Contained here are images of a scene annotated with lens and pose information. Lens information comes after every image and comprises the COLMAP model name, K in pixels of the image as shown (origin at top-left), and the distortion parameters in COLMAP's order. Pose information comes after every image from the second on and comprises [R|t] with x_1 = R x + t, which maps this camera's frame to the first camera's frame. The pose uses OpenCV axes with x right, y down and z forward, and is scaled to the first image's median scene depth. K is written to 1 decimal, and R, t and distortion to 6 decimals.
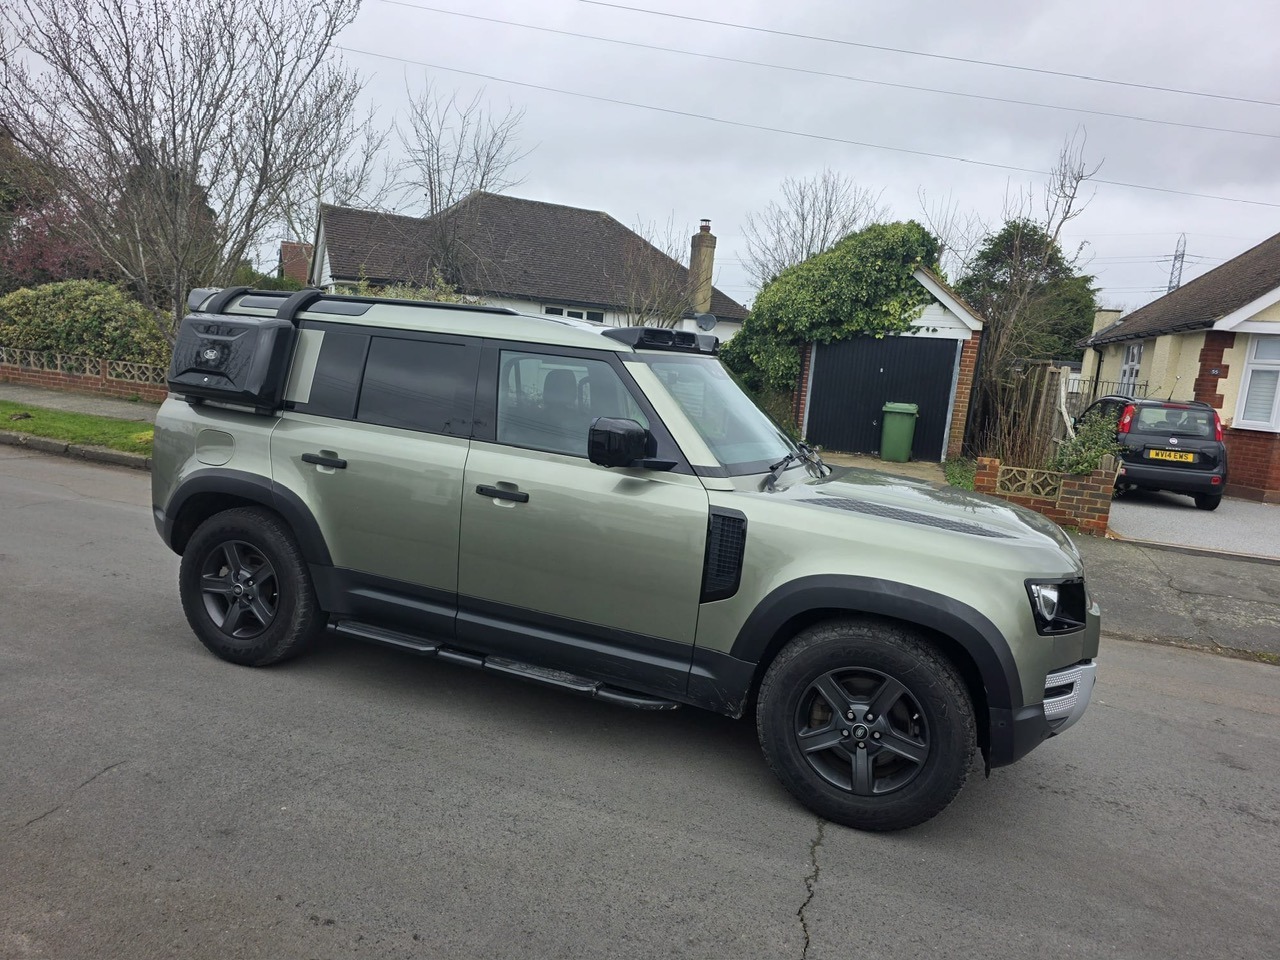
lens RADIAL K [[849.6, 0, 634.8], [0, 849.6, 495.3], [0, 0, 1]] dist [0.060658, -0.051758]
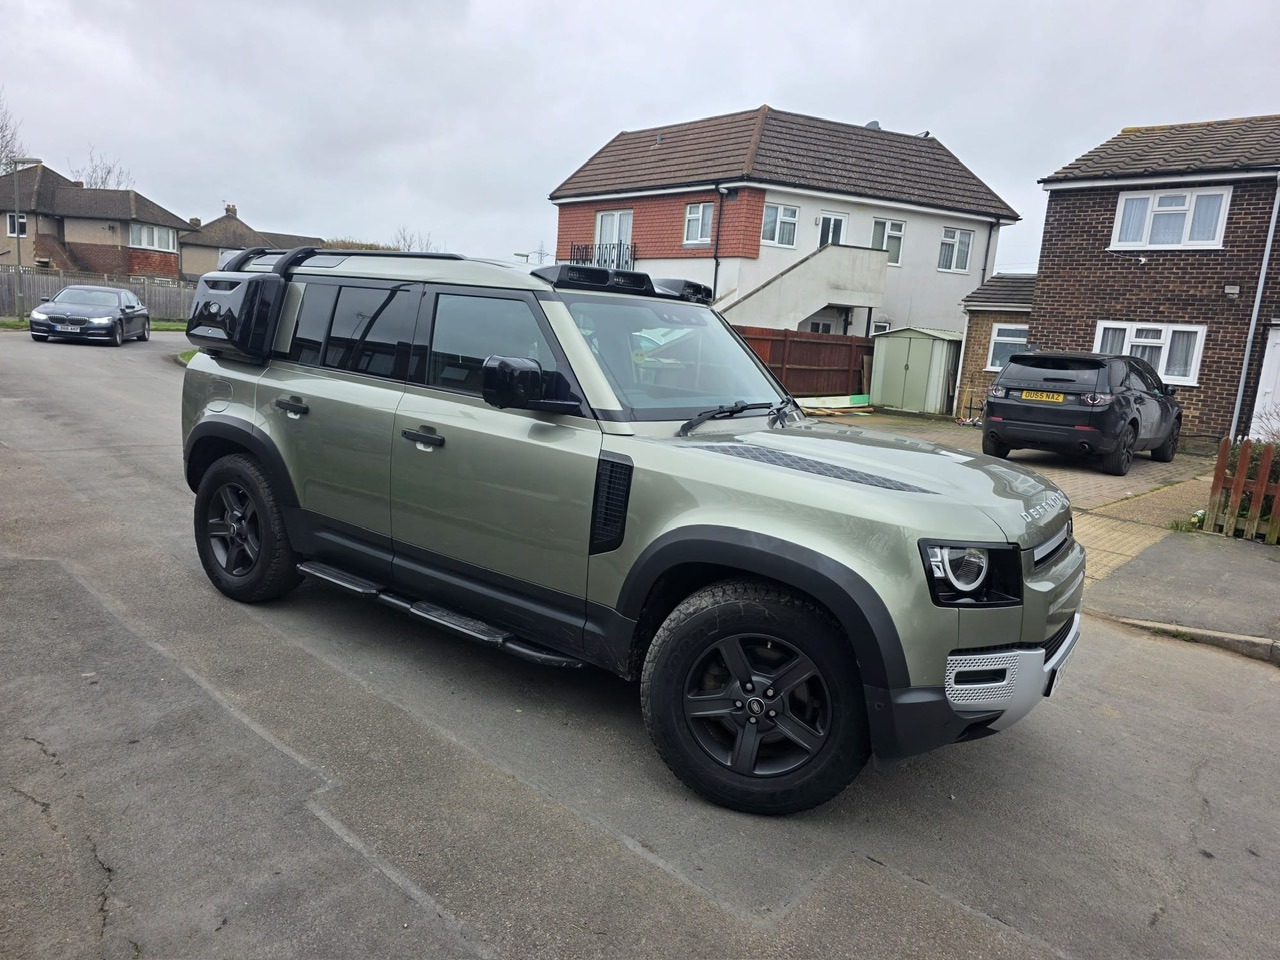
lens RADIAL K [[849.6, 0, 642.7], [0, 849.6, 481.4], [0, 0, 1]] dist [0.060658, -0.051758]
pose [[0.970485, 0.027201, -0.239623, 0.300792], [-0.026774, 0.999629, 0.005039, 0.033945], [0.239671, 0.001525, 0.970853, 0.088962]]
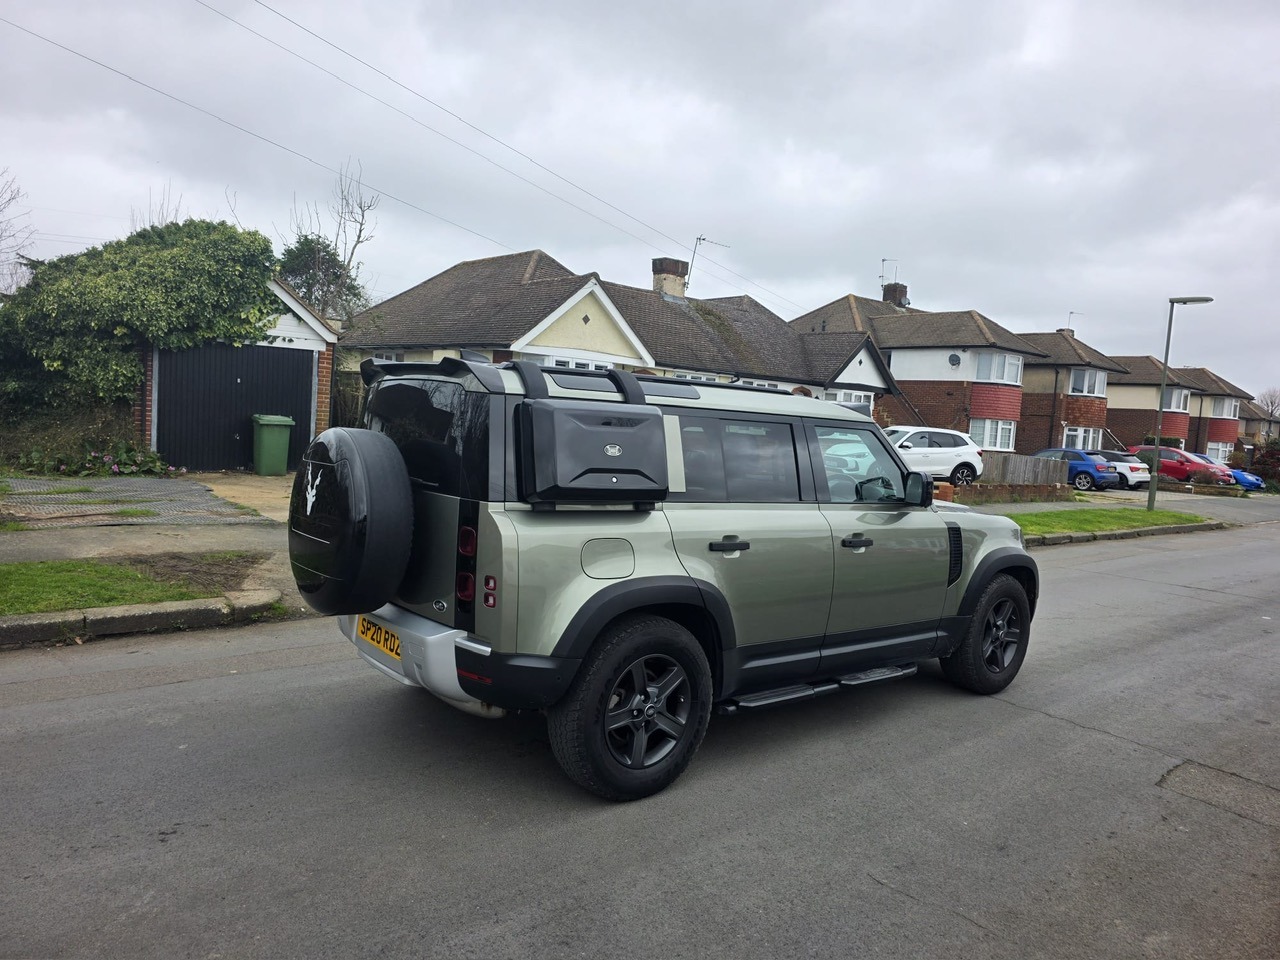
lens RADIAL K [[849.6, 0, 648.8], [0, 849.6, 485.0], [0, 0, 1]] dist [0.060658, -0.051758]
pose [[0.494206, -0.123073, 0.860589, -1.246446], [0.118491, 0.990226, 0.073567, -0.194014], [-0.861232, 0.065614, 0.503959, 0.572125]]
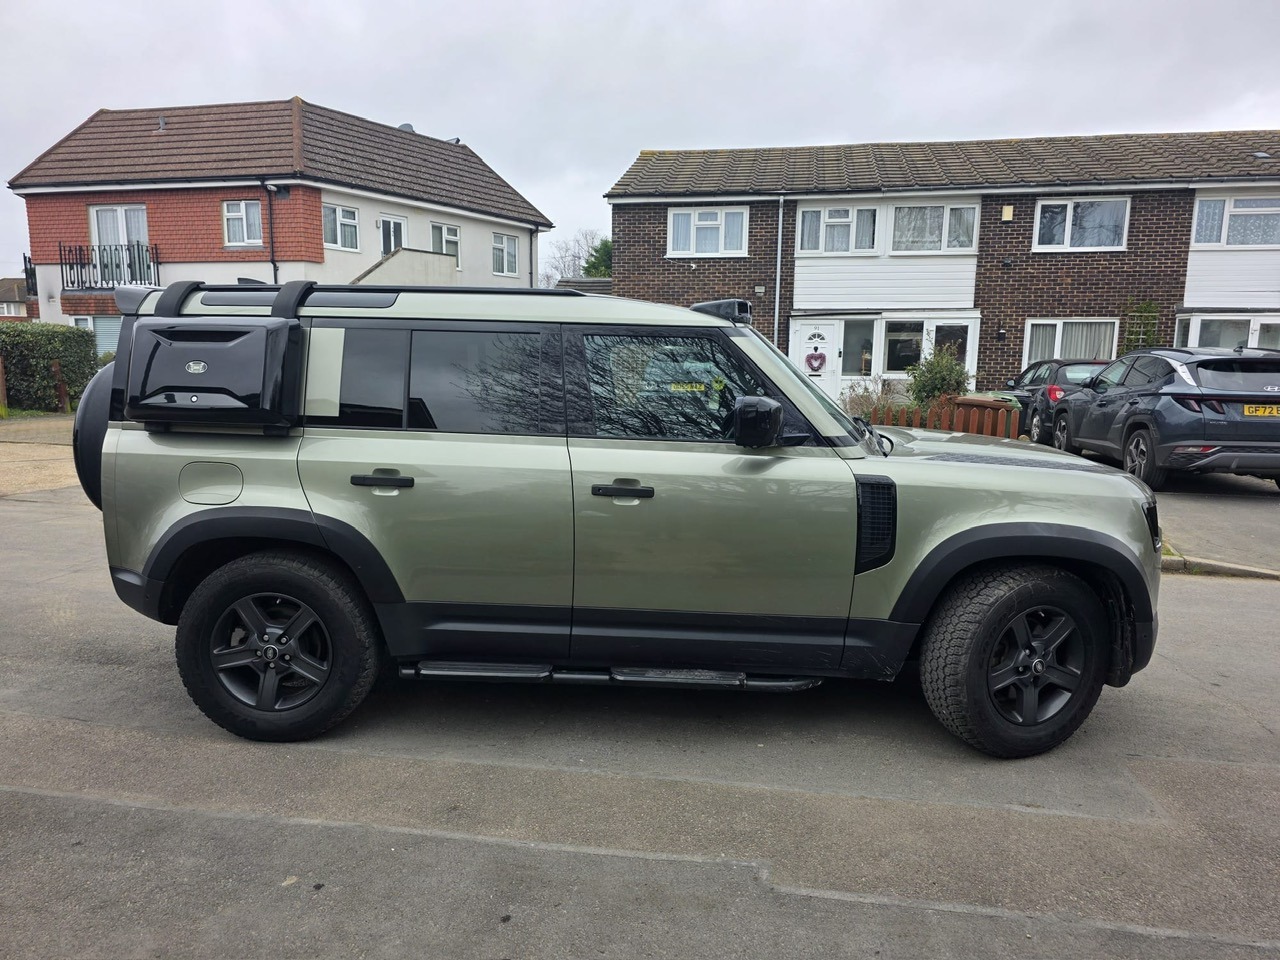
lens RADIAL K [[849.6, 0, 639.8], [0, 849.6, 492.9], [0, 0, 1]] dist [0.060658, -0.051758]
pose [[0.939679, -0.129860, 0.316448, -0.389506], [0.121534, 0.991521, 0.045997, -0.036605], [-0.319738, -0.004763, 0.947494, 0.116896]]
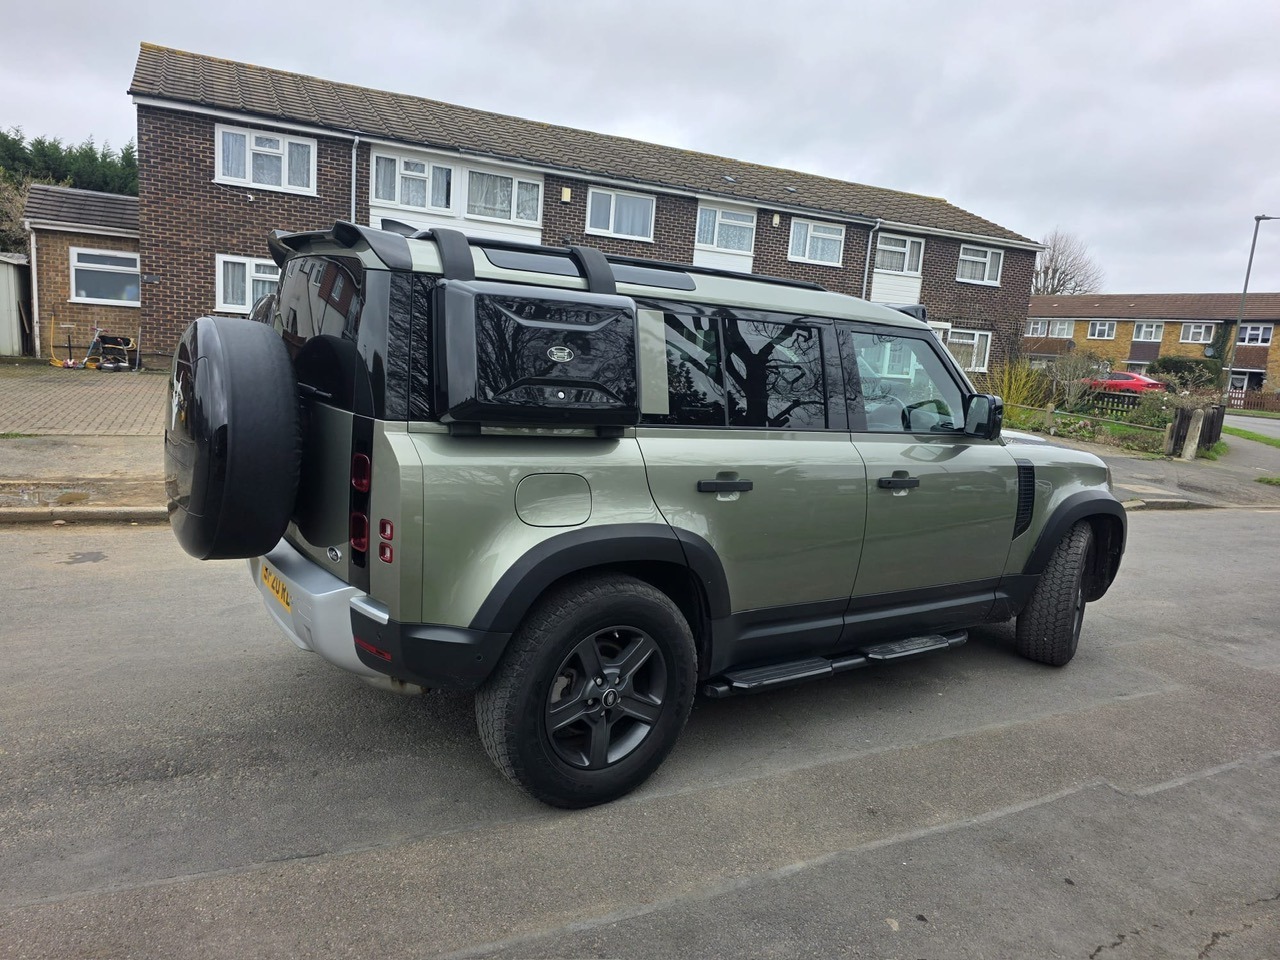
lens RADIAL K [[849.6, 0, 635.5], [0, 849.6, 480.8], [0, 0, 1]] dist [0.060658, -0.051758]
pose [[0.560993, -0.186347, 0.806574, -1.013203], [0.097394, 0.982425, 0.159235, -0.172833], [-0.822071, -0.010774, 0.569283, 0.629255]]
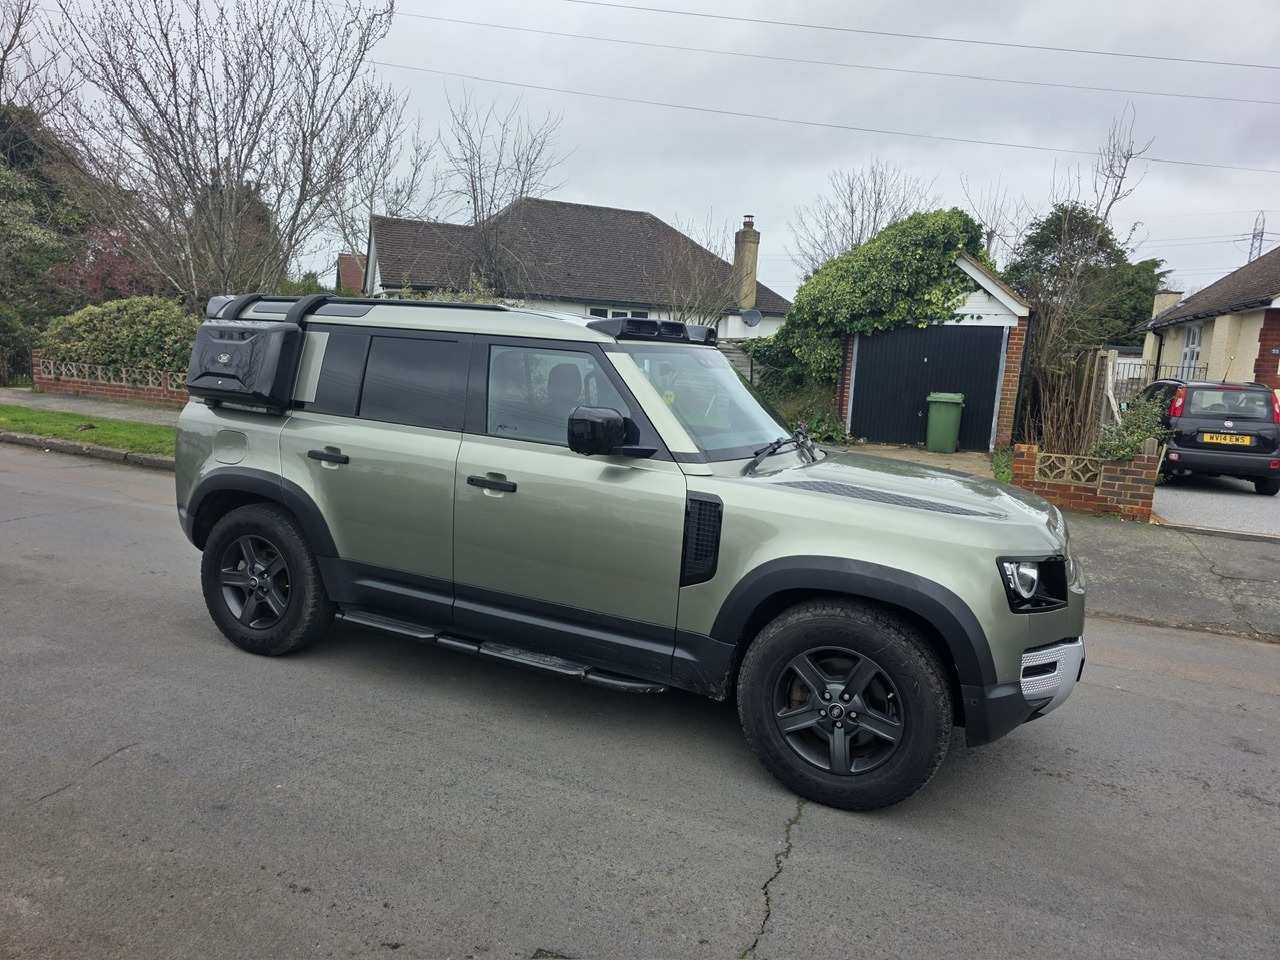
lens RADIAL K [[849.6, 0, 642.5], [0, 849.6, 488.6], [0, 0, 1]] dist [0.060658, -0.051758]
pose [[0.997904, -0.019634, -0.061660, 0.081834], [0.019160, 0.999782, -0.008265, 0.014323], [0.061809, 0.007066, 0.998063, -0.016503]]
